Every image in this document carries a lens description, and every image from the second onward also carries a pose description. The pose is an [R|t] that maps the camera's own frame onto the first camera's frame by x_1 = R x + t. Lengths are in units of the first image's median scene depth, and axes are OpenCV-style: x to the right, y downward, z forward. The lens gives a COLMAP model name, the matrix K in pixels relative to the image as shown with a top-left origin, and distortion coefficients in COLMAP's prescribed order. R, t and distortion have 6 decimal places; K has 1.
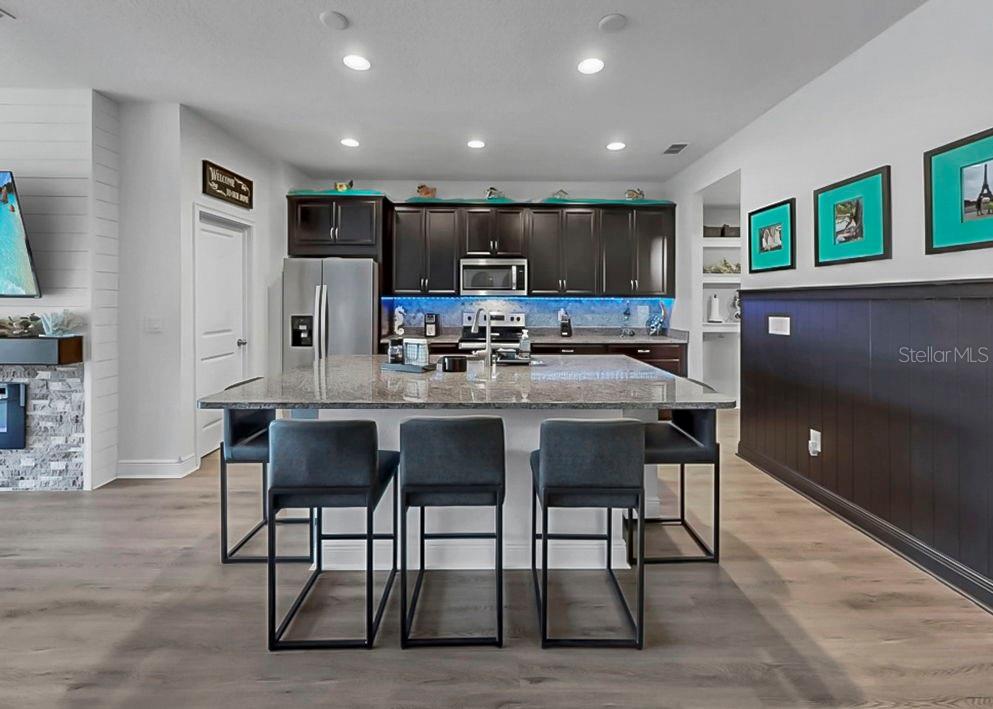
lens RADIAL K [[410.3, 0, 495.0], [0, 410.3, 300.1], [0, 0, 1]] dist [0.001100, 0.000424]
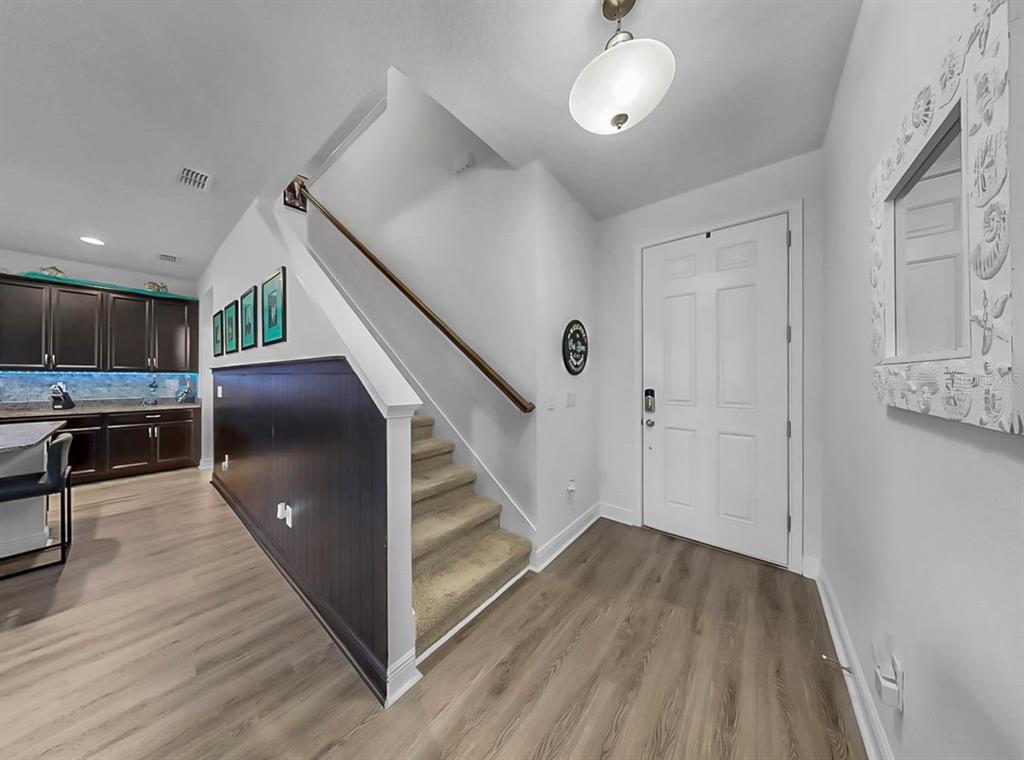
lens RADIAL K [[309.9, 0, 481.2], [0, 309.9, 376.9], [0, 0, 1]] dist [-0.000231, 0.000017]
pose [[0.669913, 0.002165, 0.742436, 0.365802], [-0.004728, 0.999988, 0.001350, 0.000975], [-0.742424, -0.004414, 0.669916, -0.380985]]
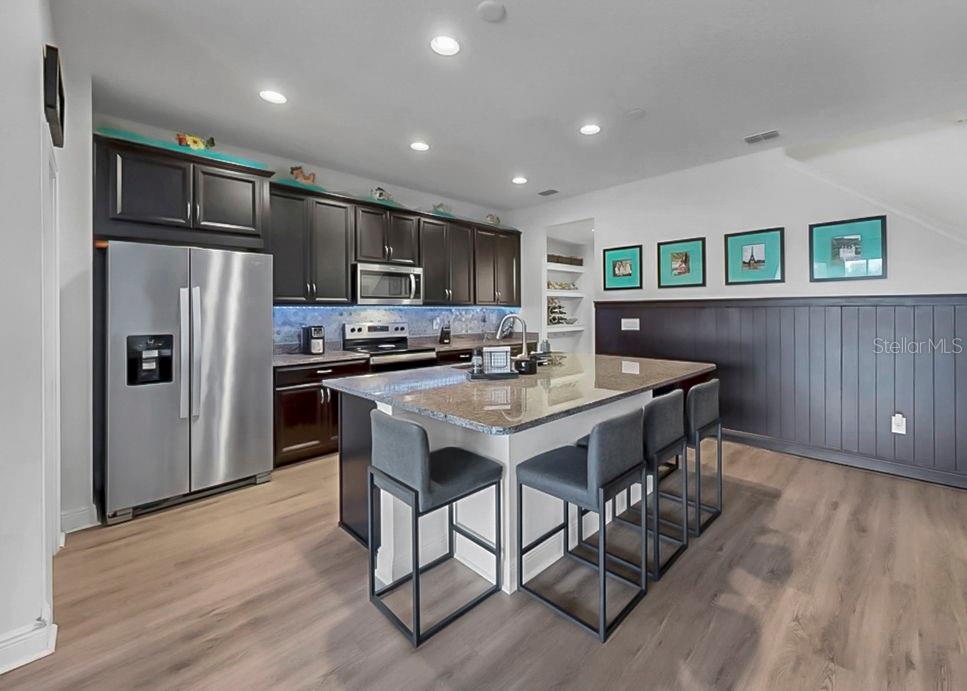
lens RADIAL K [[411.6, 0, 515.6], [0, 411.6, 309.2], [0, 0, 1]] dist [-0.002409, -0.000153]
pose [[0.695915, -0.002961, 0.718118, -0.557448], [0.004948, 0.999988, -0.000672, 0.001828], [-0.718107, 0.004021, 0.695921, 0.165363]]
